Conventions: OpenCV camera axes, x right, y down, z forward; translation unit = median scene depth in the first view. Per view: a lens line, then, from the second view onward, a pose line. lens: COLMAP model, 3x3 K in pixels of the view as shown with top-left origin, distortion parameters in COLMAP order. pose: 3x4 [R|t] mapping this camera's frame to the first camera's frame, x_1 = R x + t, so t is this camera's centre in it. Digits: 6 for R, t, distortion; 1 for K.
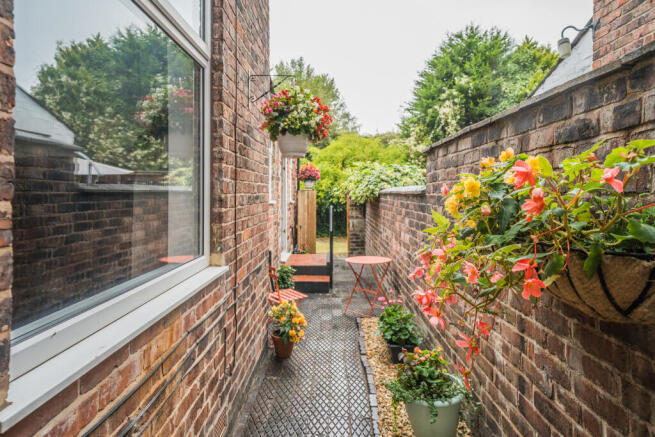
lens RADIAL K [[373.1, 0, 327.5], [0, 373.1, 218.5], [0, 0, 1]] dist [-0.000170, -0.000050]
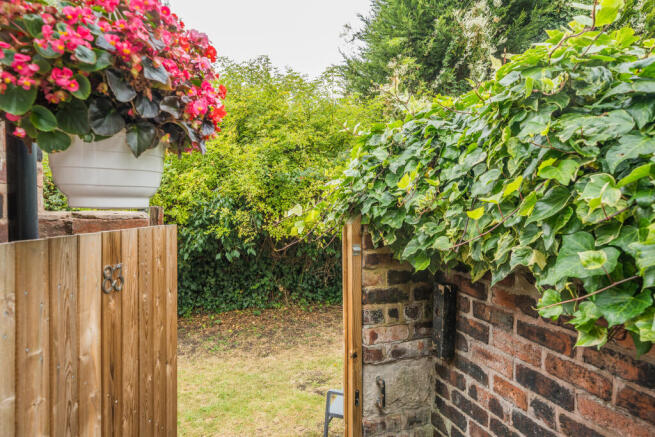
lens RADIAL K [[385.3, 0, 327.5], [0, 385.3, 218.5], [0, 0, 1]] dist [-0.000794, -0.000104]
pose [[0.926853, -0.022053, 0.374776, -0.023968], [0.023442, 0.999725, 0.000855, -0.057613], [-0.374691, 0.007993, 0.927115, 0.614974]]
